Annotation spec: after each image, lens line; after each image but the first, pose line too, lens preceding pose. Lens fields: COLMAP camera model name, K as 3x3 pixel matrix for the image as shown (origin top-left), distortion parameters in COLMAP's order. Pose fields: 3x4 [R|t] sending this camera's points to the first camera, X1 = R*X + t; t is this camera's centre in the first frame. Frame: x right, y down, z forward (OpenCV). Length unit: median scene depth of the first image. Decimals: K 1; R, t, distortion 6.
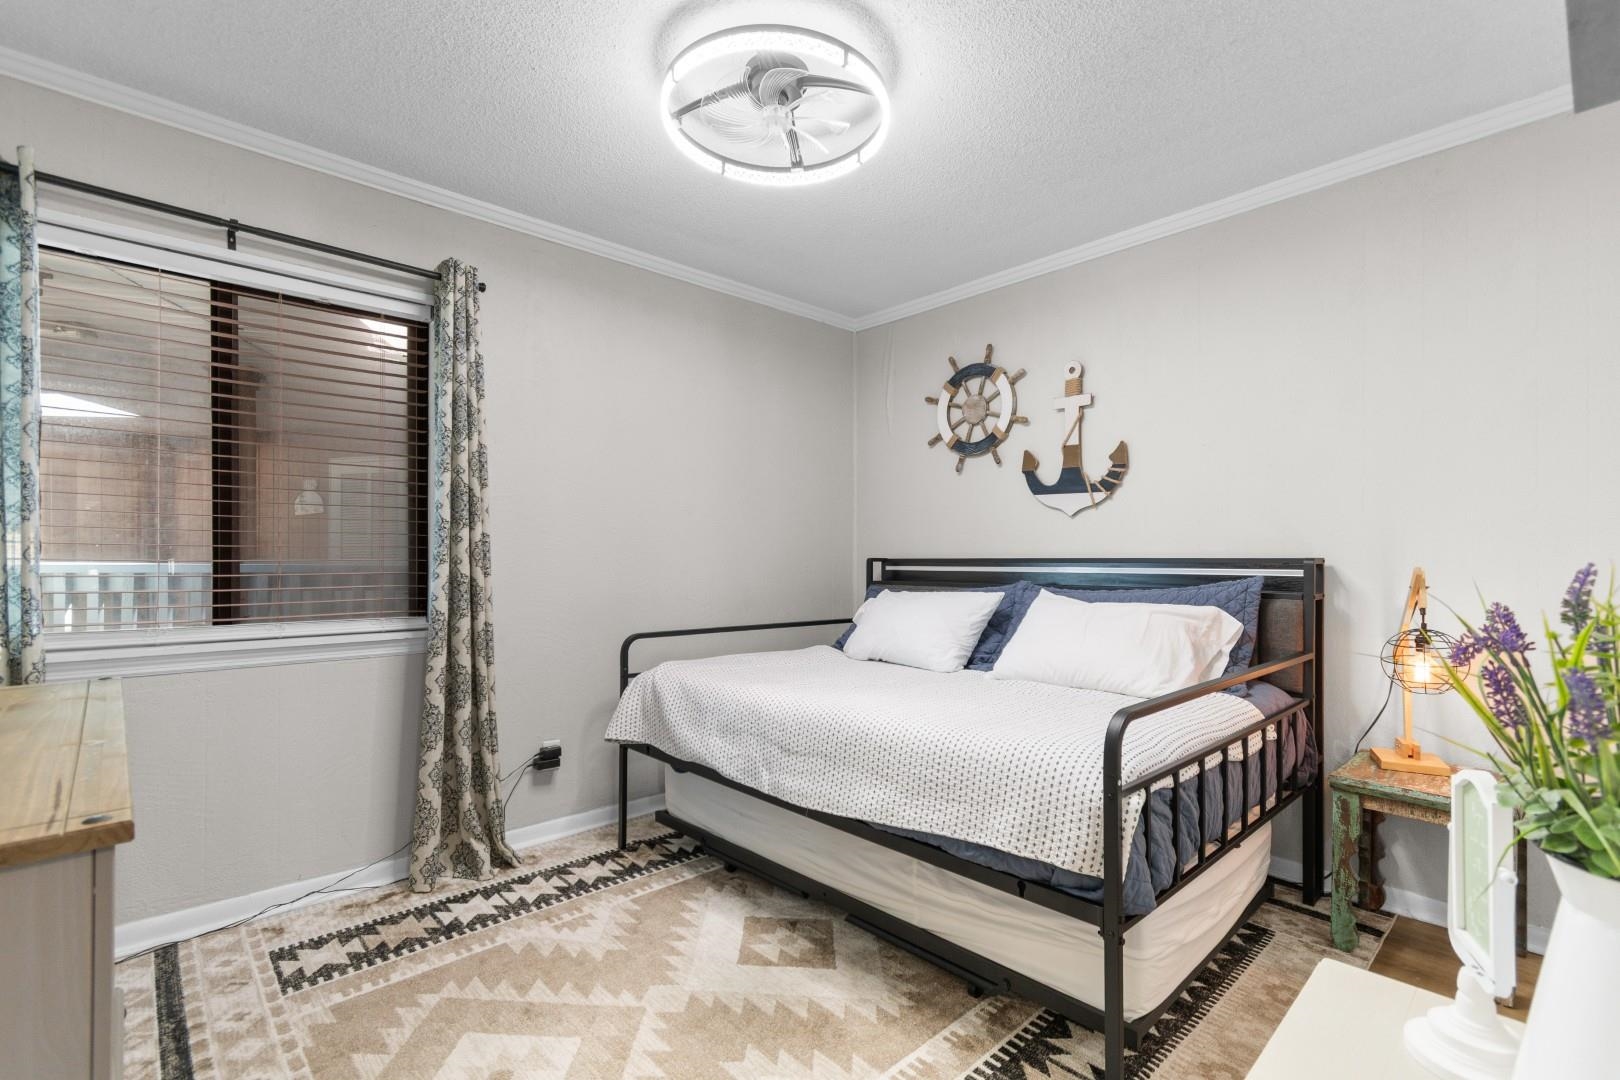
lens RADIAL K [[727.7, 0, 817.7], [0, 727.7, 553.4], [0, 0, 1]] dist [0.002030, -0.000103]
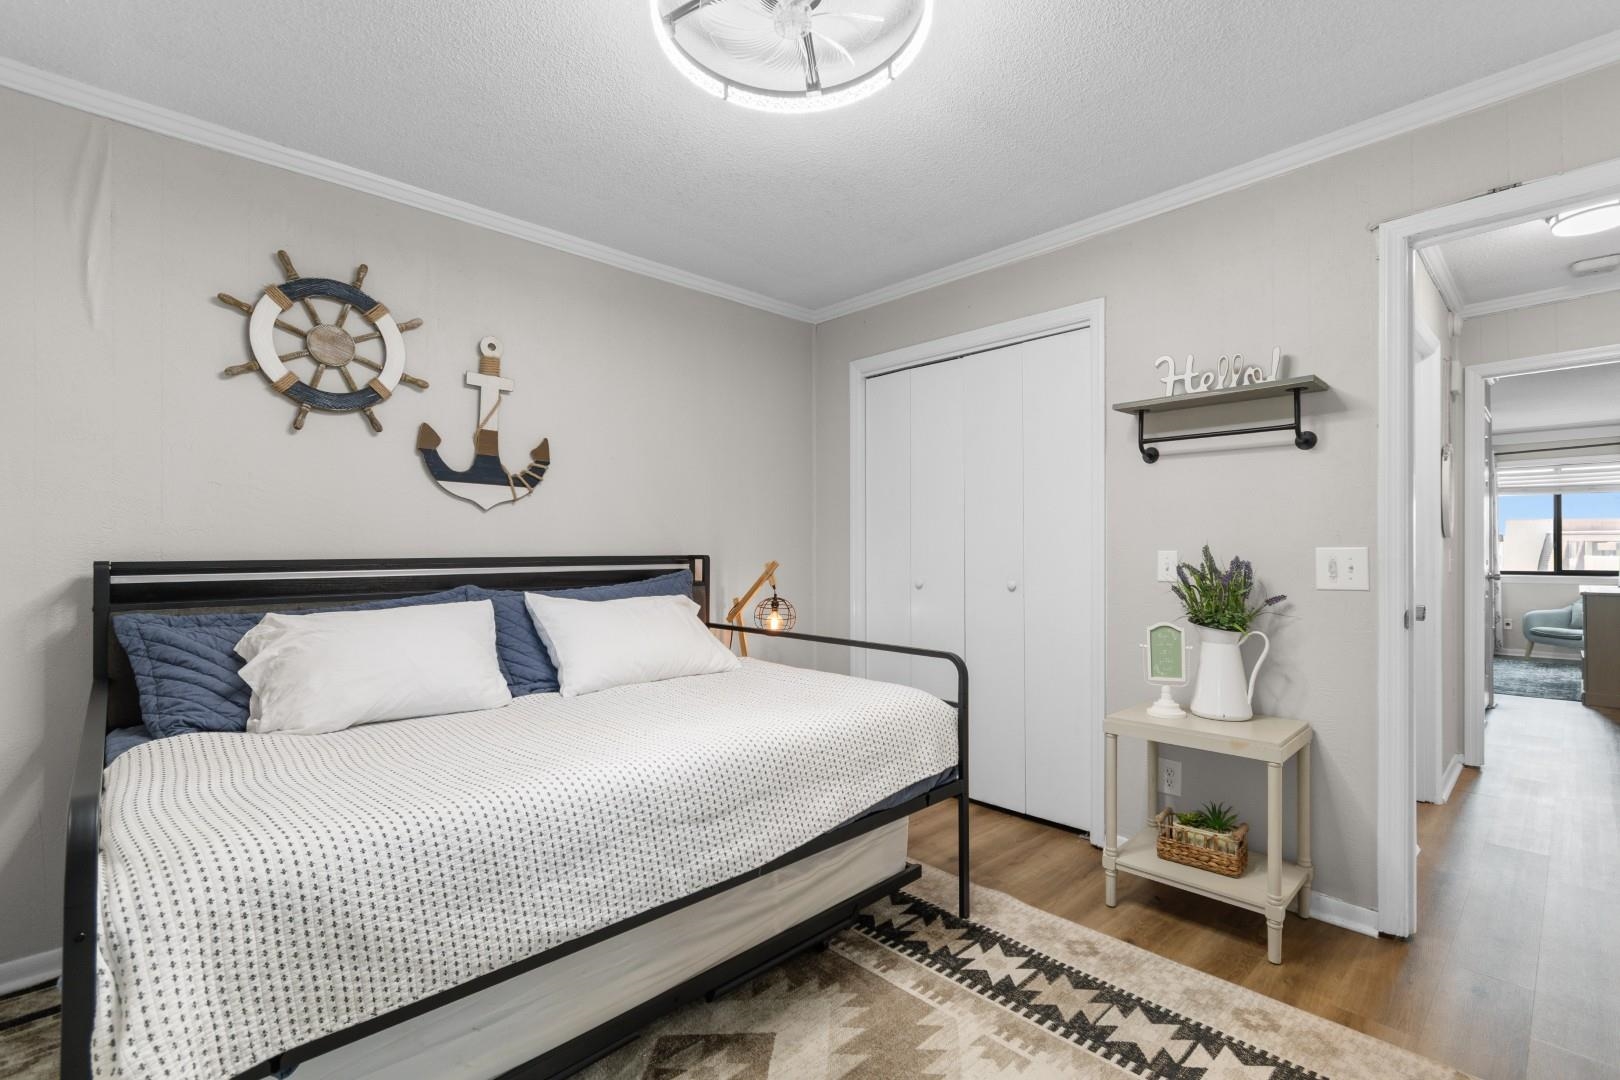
lens RADIAL K [[734.1, 0, 820.2], [0, 734.1, 546.9], [0, 0, 1]] dist [-0.000153, -0.000468]
pose [[-0.005893, 0.001335, 0.999982, -0.551053], [0.003789, 0.999992, -0.001313, -0.004481], [-0.999975, 0.003782, -0.005898, 0.614305]]
